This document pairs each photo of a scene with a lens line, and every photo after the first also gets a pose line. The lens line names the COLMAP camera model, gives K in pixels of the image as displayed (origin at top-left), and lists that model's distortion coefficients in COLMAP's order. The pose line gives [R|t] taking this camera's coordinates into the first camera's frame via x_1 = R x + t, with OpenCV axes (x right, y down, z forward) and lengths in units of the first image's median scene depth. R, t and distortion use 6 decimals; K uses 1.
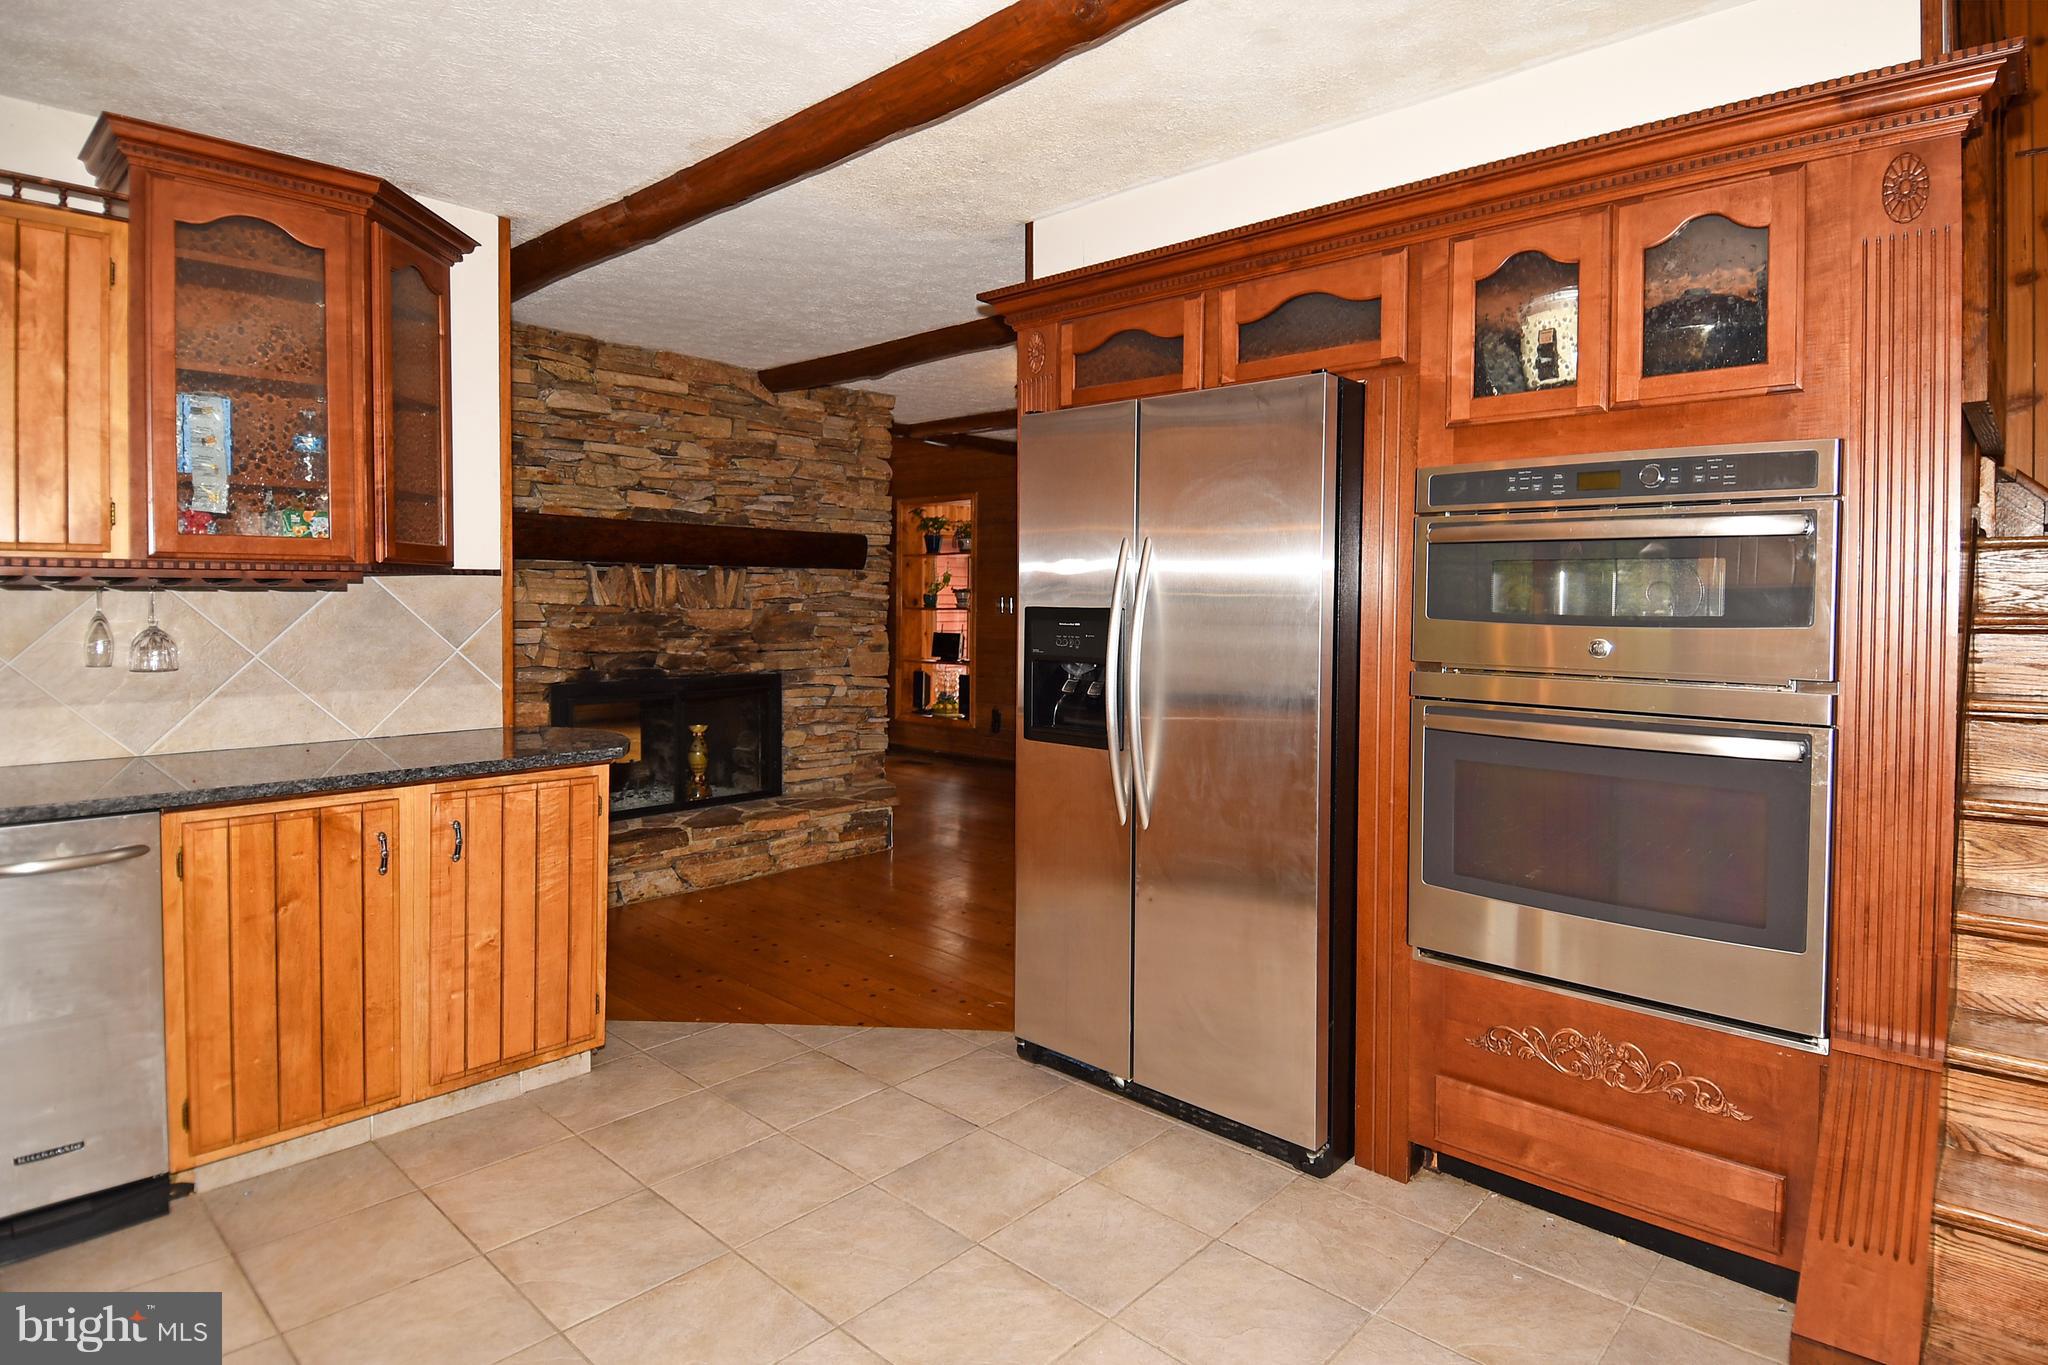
lens RADIAL K [[1081.1, 0, 1061.9], [0, 1081.1, 638.3], [0, 0, 1]] dist [0.072431, -0.064213]
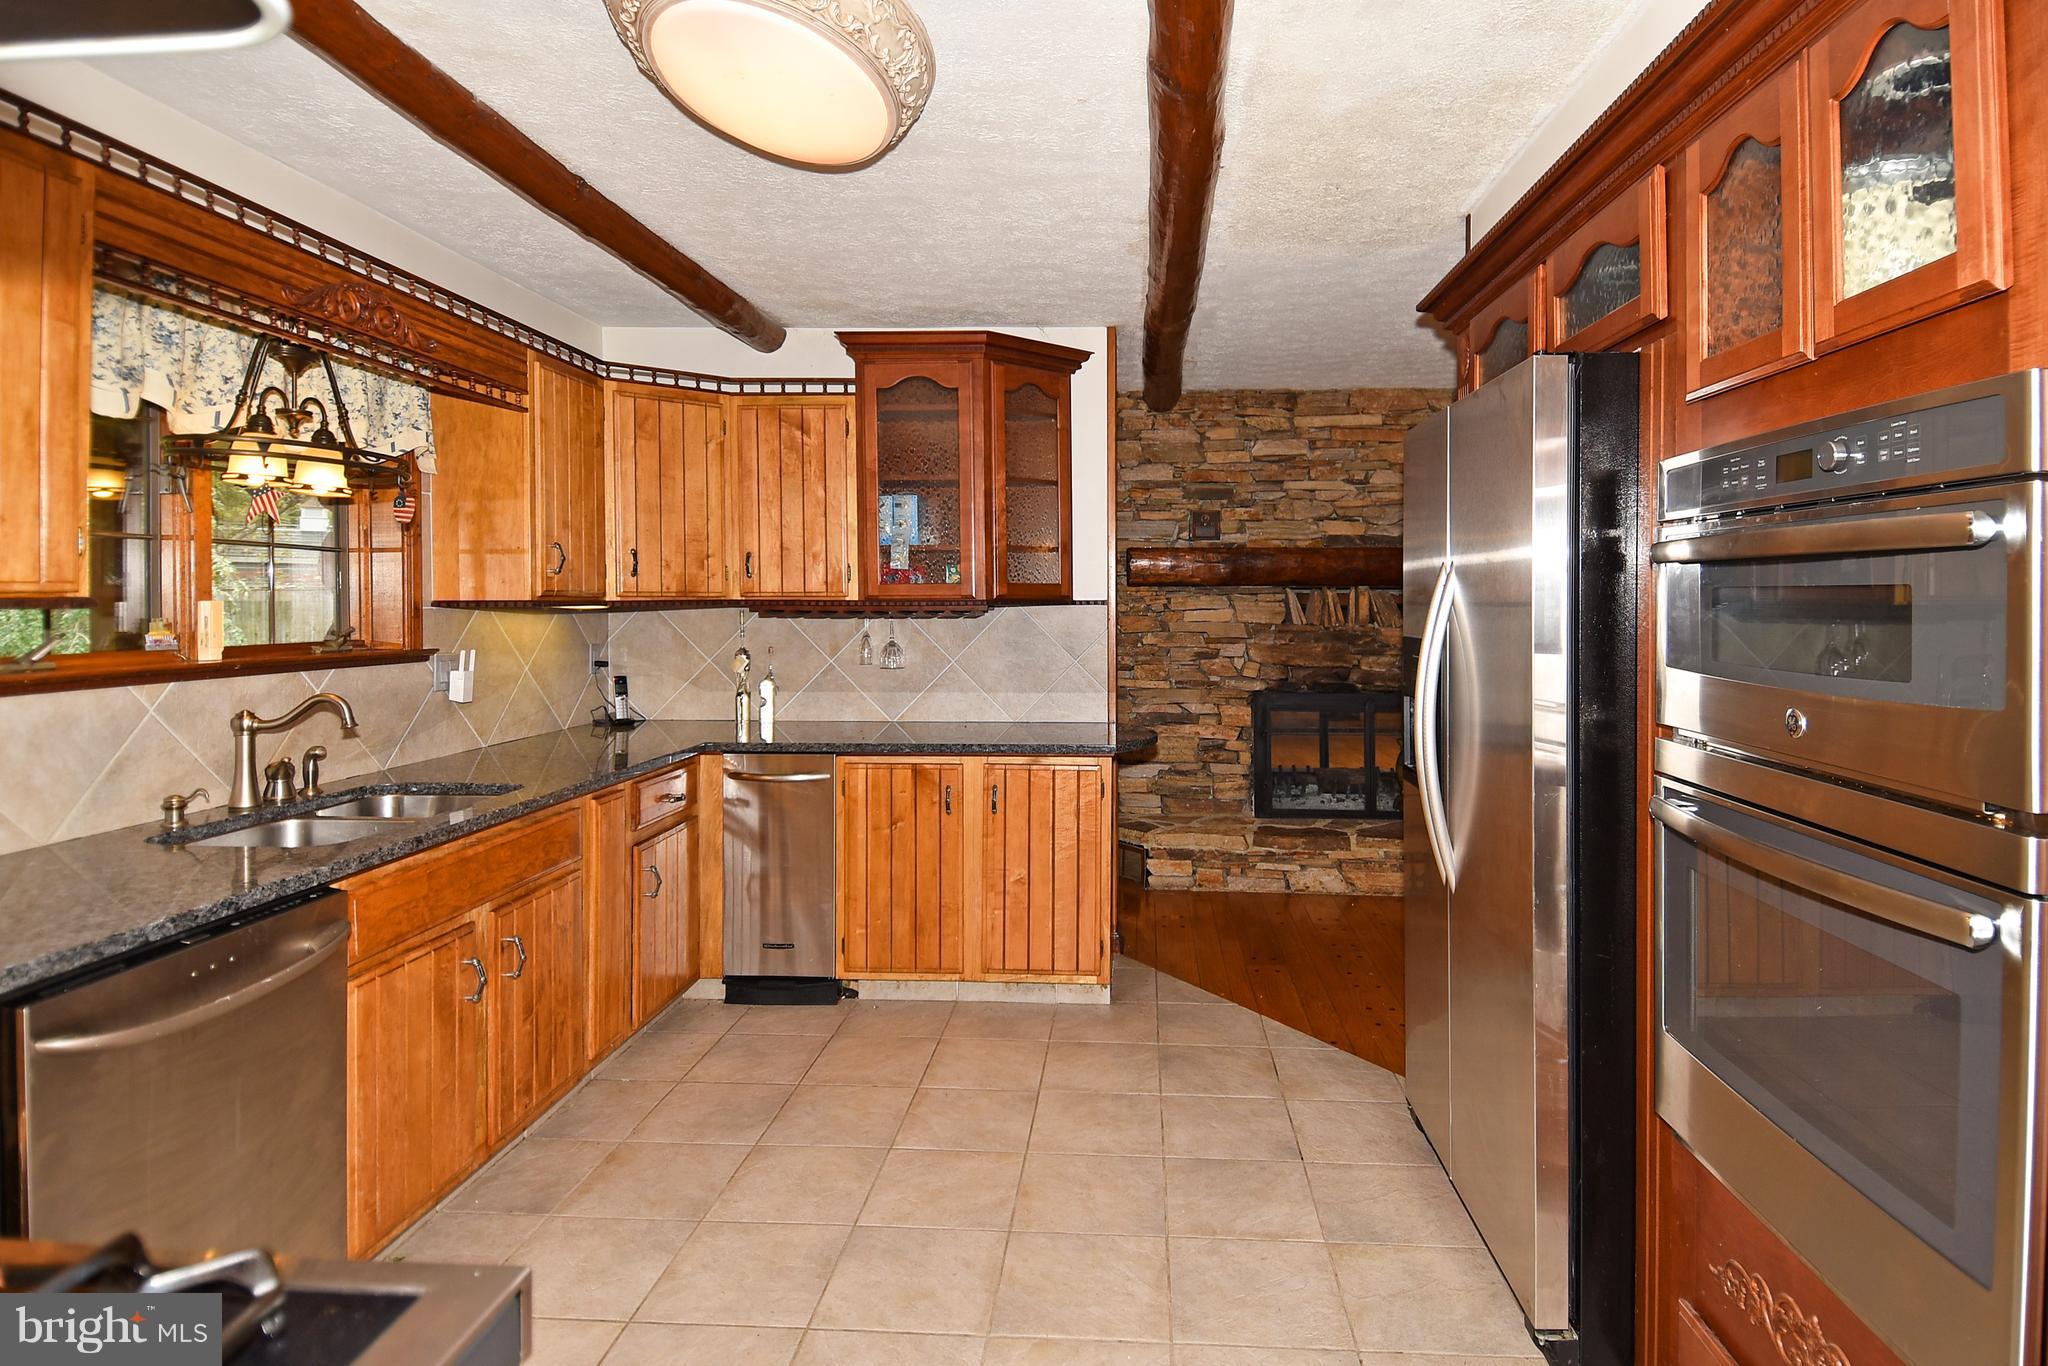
lens RADIAL K [[1081.1, 0, 1061.9], [0, 1081.1, 638.8], [0, 0, 1]] dist [0.072431, -0.064213]
pose [[0.636106, 0.018340, -0.771384, 0.516288], [-0.024772, 0.999688, 0.003341, -0.023577], [0.771204, 0.016983, 0.636362, 0.179242]]
